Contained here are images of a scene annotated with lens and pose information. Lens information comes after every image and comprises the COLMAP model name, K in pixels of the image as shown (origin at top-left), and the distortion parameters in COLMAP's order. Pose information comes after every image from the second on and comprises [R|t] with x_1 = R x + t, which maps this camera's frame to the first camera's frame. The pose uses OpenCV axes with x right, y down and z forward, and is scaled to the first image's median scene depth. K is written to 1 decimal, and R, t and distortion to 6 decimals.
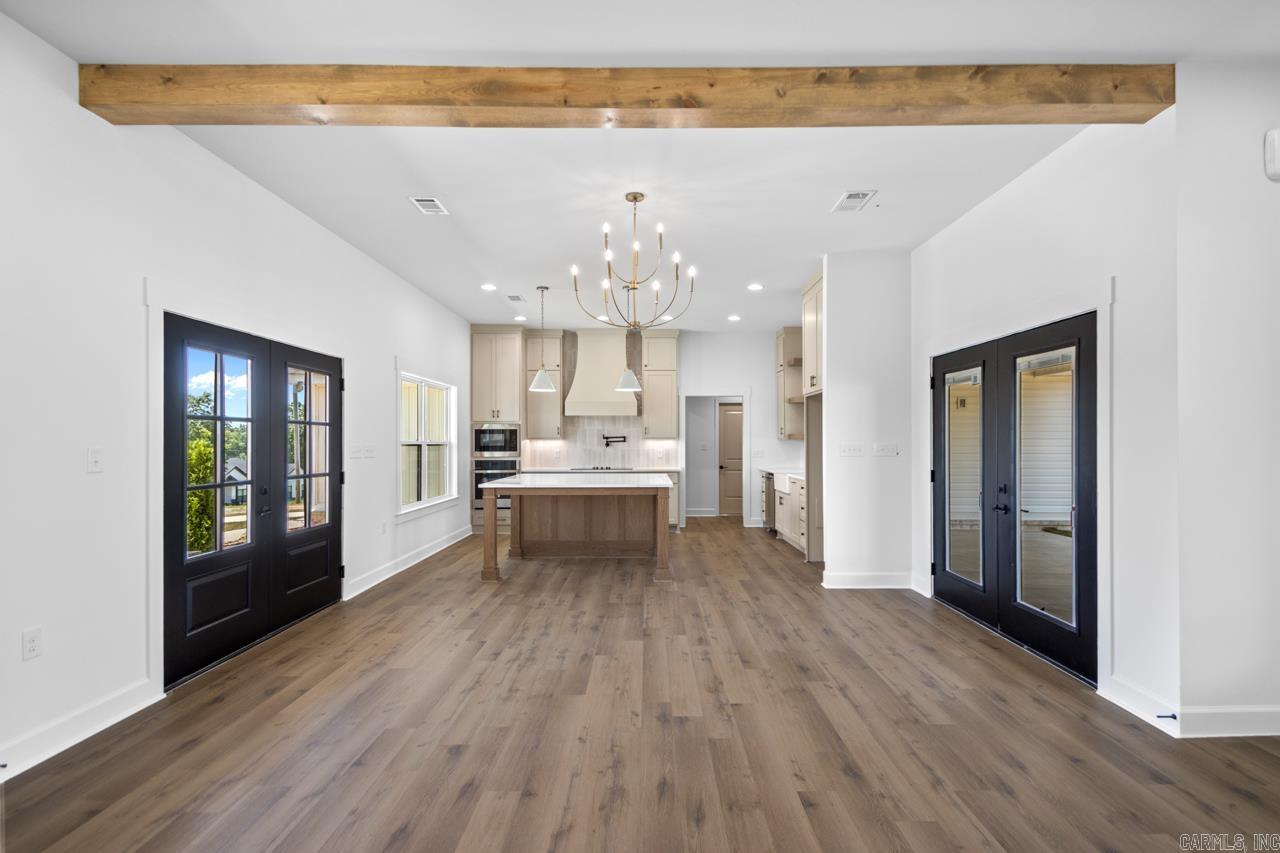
lens RADIAL K [[589.6, 0, 648.0], [0, 589.6, 439.1], [0, 0, 1]] dist [0.034597, -0.016291]
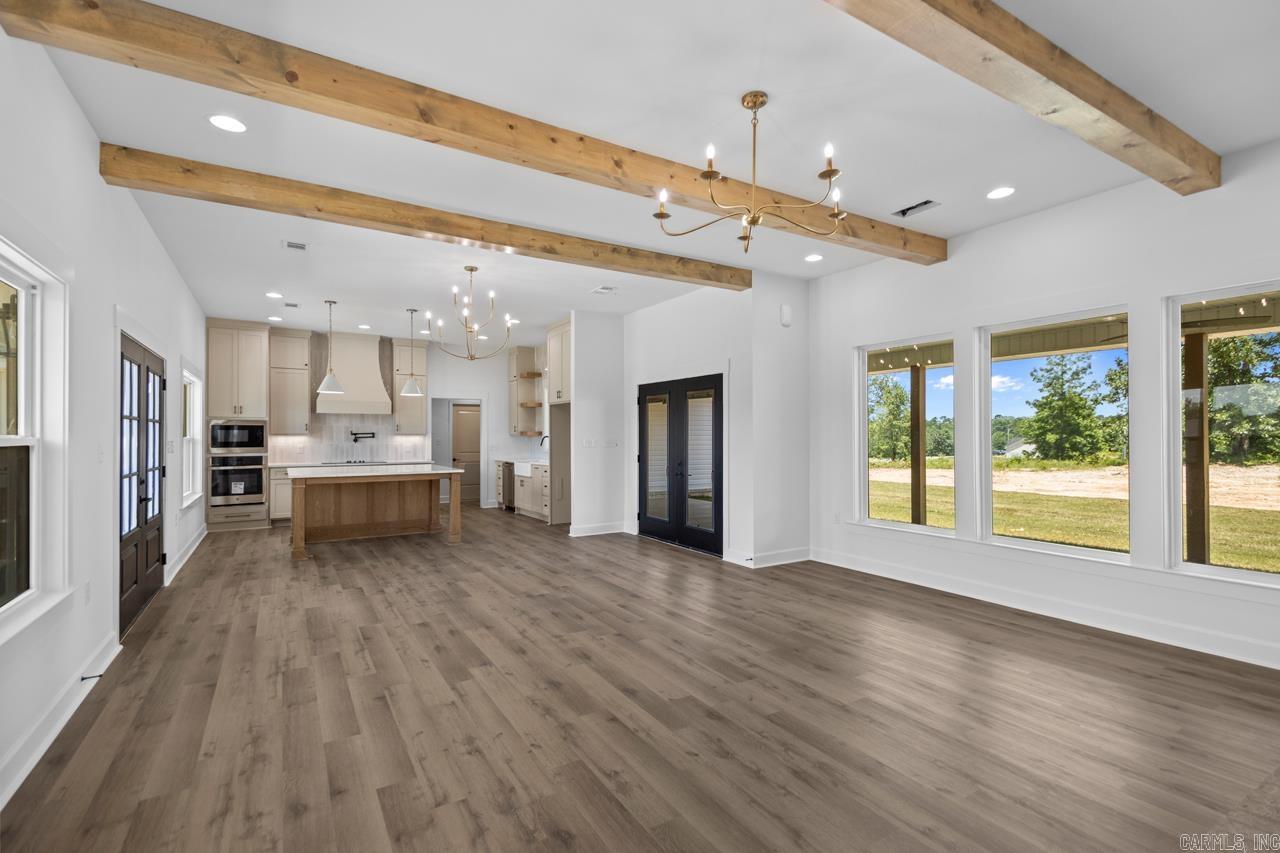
lens RADIAL K [[589.6, 0, 649.5], [0, 589.6, 431.7], [0, 0, 1]] dist [0.034597, -0.016291]
pose [[0.850627, 0.004071, 0.525754, -0.249396], [-0.001285, 0.999983, -0.005663, -0.001270], [-0.525768, 0.004141, 0.850618, -0.278469]]
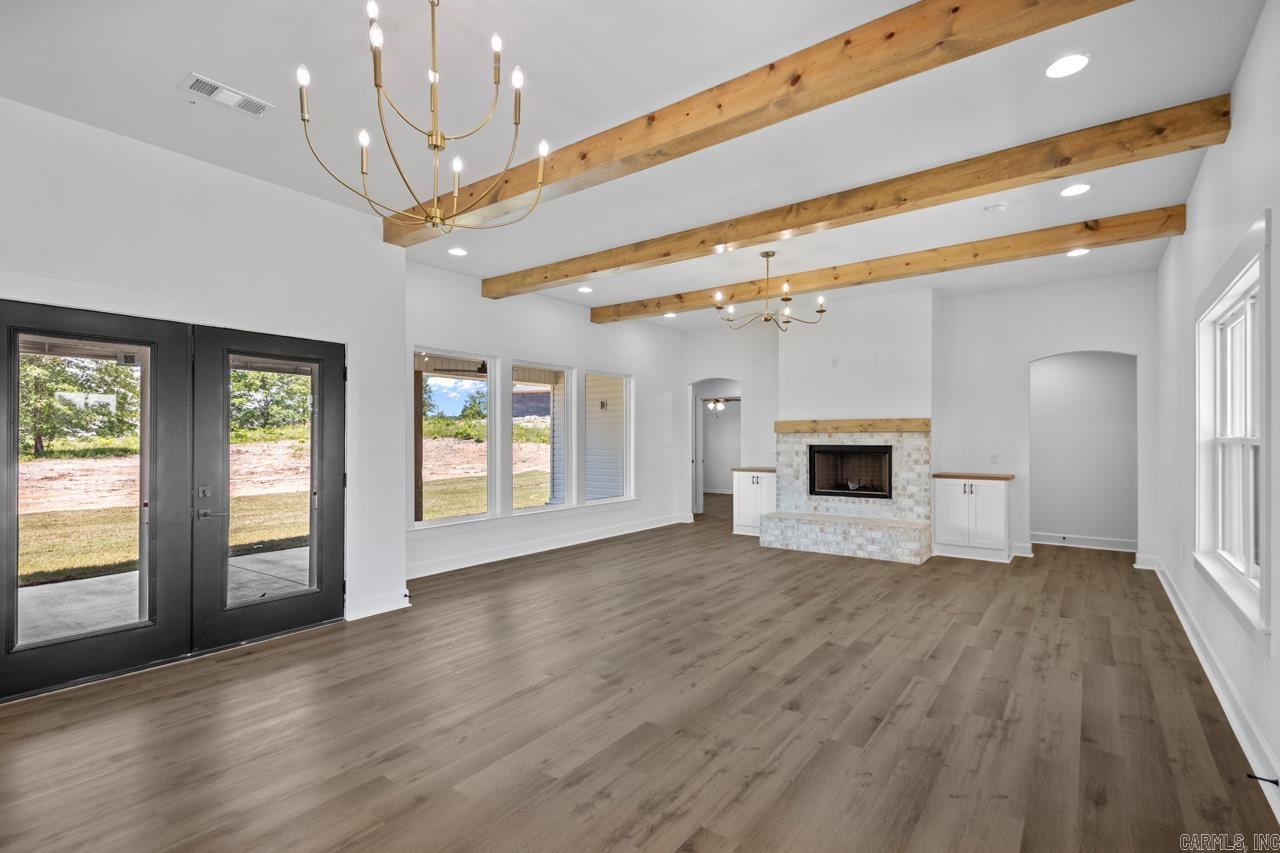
lens RADIAL K [[589.6, 0, 648.8], [0, 589.6, 436.1], [0, 0, 1]] dist [0.034597, -0.016291]
pose [[-0.804358, 0.004714, 0.594126, -0.297630], [0.000109, 0.999970, -0.007787, 0.002955], [-0.594145, -0.006198, -0.804334, 0.796003]]
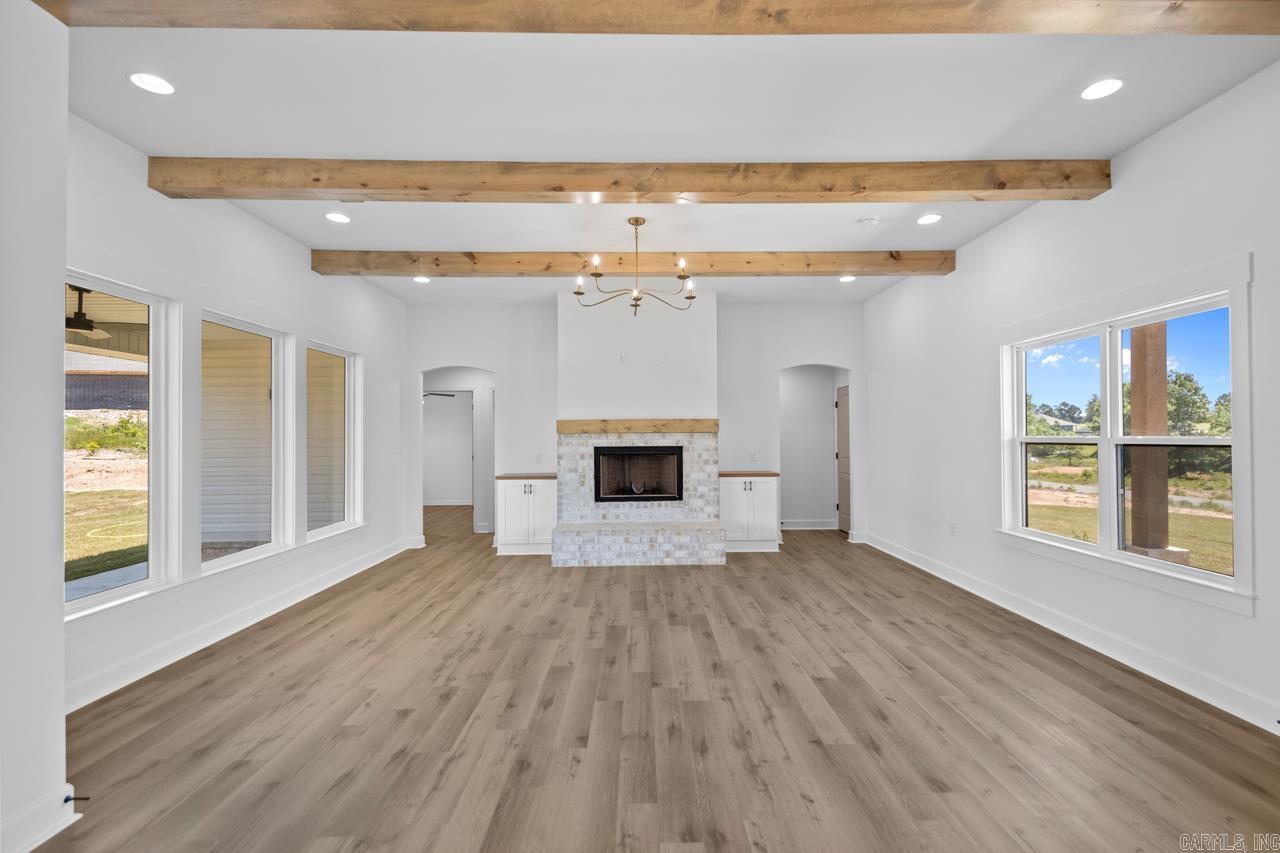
lens RADIAL K [[589.6, 0, 646.0], [0, 589.6, 429.2], [0, 0, 1]] dist [0.034597, -0.016291]
pose [[-0.999859, 0.008571, -0.014418, 0.049041], [0.008798, 0.999837, -0.015768, -0.002207], [0.014281, -0.015892, -0.999772, 0.725880]]
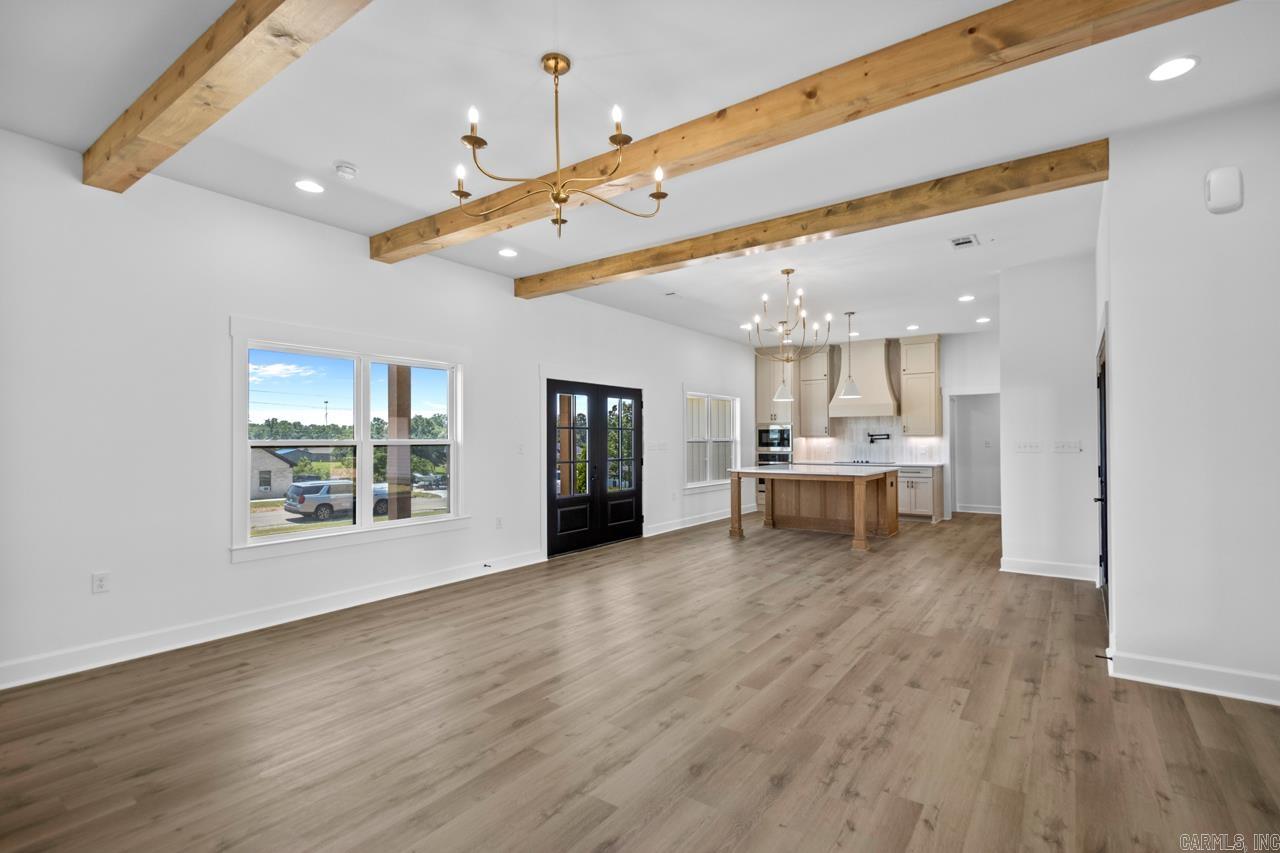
lens RADIAL K [[589.6, 0, 653.4], [0, 589.6, 434.6], [0, 0, 1]] dist [0.034597, -0.016291]
pose [[0.818296, -0.007539, -0.574747, 0.327841], [0.005973, 0.999972, -0.004612, -0.001642], [0.574766, 0.000341, 0.818318, -0.230996]]
